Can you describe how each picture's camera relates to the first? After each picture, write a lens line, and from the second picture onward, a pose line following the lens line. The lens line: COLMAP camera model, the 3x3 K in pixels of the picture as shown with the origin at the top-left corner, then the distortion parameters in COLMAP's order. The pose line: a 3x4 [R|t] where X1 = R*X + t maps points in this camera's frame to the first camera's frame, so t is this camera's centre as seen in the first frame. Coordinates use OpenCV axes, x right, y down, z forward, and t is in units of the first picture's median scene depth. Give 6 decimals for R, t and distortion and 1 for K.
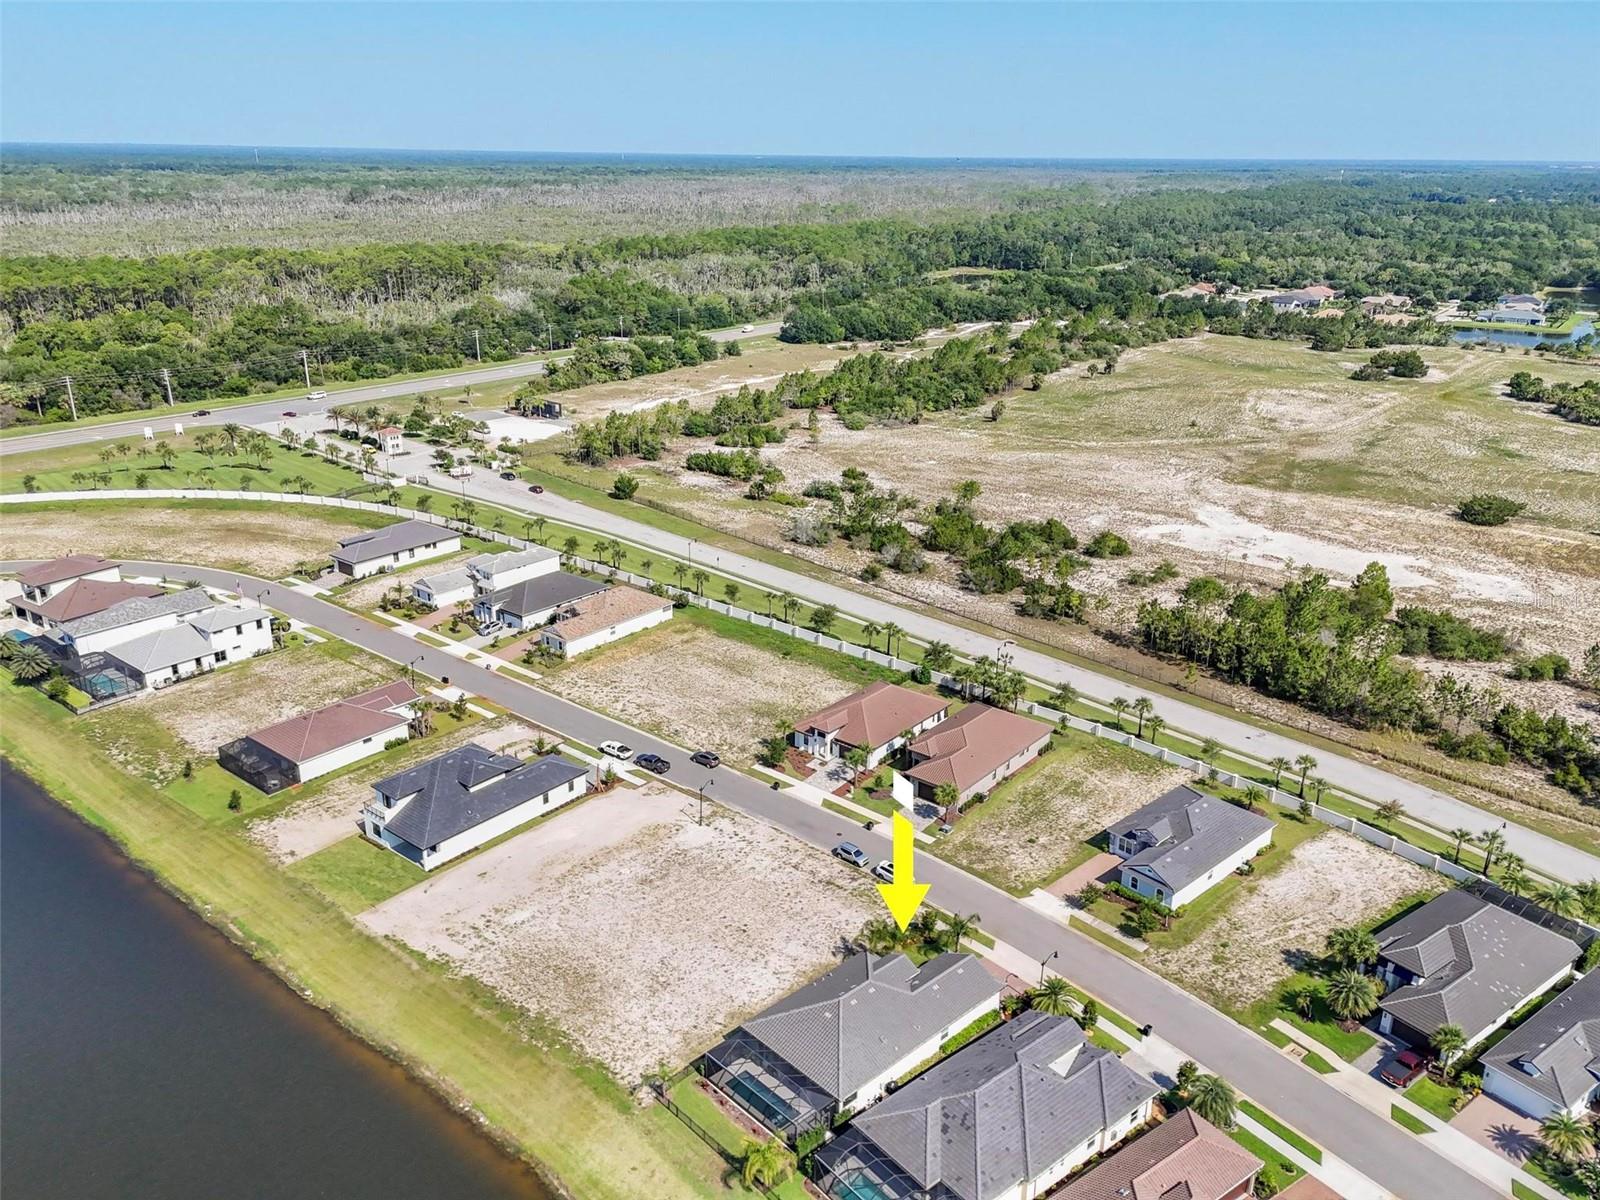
lens RADIAL K [[1220.1, 0, 800.0], [0, 1220.1, 600.0], [0, 0, 1]] dist [0.097418, -0.119826]
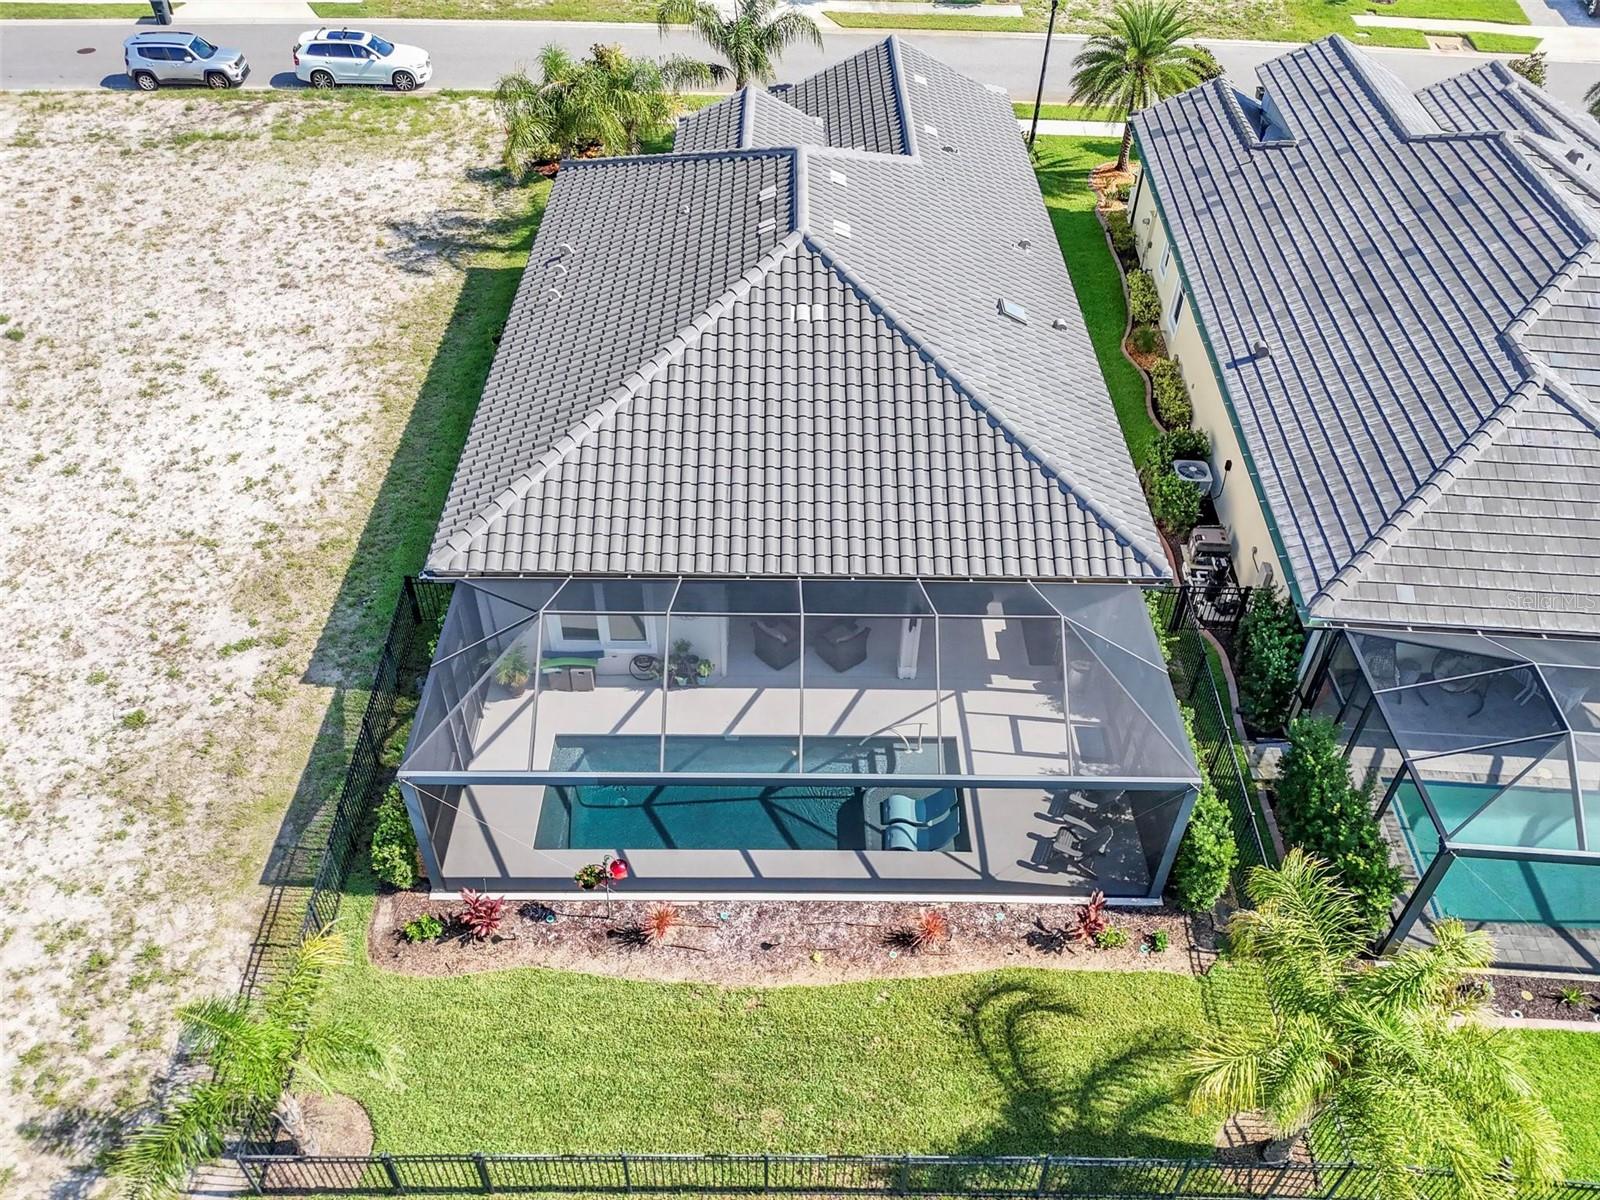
lens RADIAL K [[1223.1, 0, 800.0], [0, 1223.1, 600.0], [0, 0, 1]] dist [0.069641, -0.061509]
pose [[0.684391, -0.488072, 0.541659, -0.070222], [0.238415, 0.851866, 0.466350, 0.169464], [-0.689033, -0.190026, 0.699374, 0.510464]]
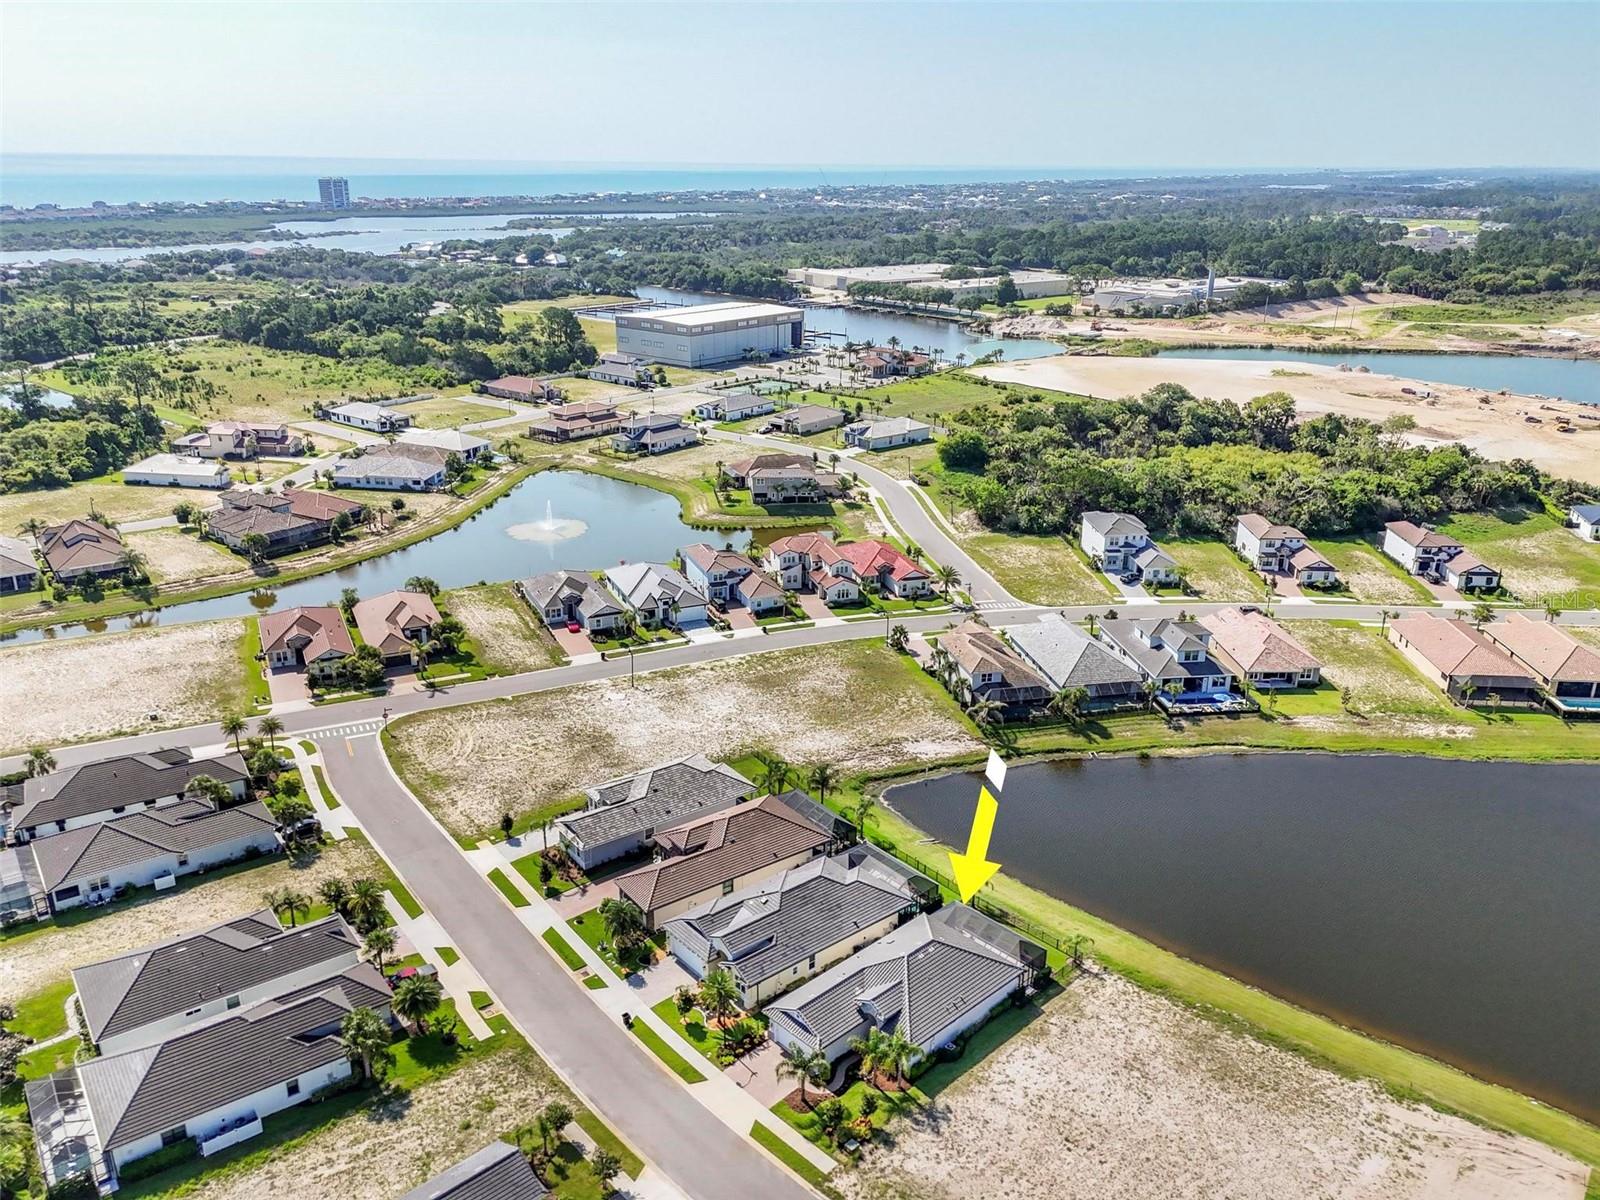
lens RADIAL K [[1220.1, 0, 800.0], [0, 1220.1, 600.0], [0, 0, 1]] dist [0.097418, -0.119826]
pose [[-0.999754, -0.017789, -0.013261, 0.101946], [-0.022159, 0.769814, 0.637883, -0.357316], [-0.001139, 0.638020, -0.770019, 0.997580]]
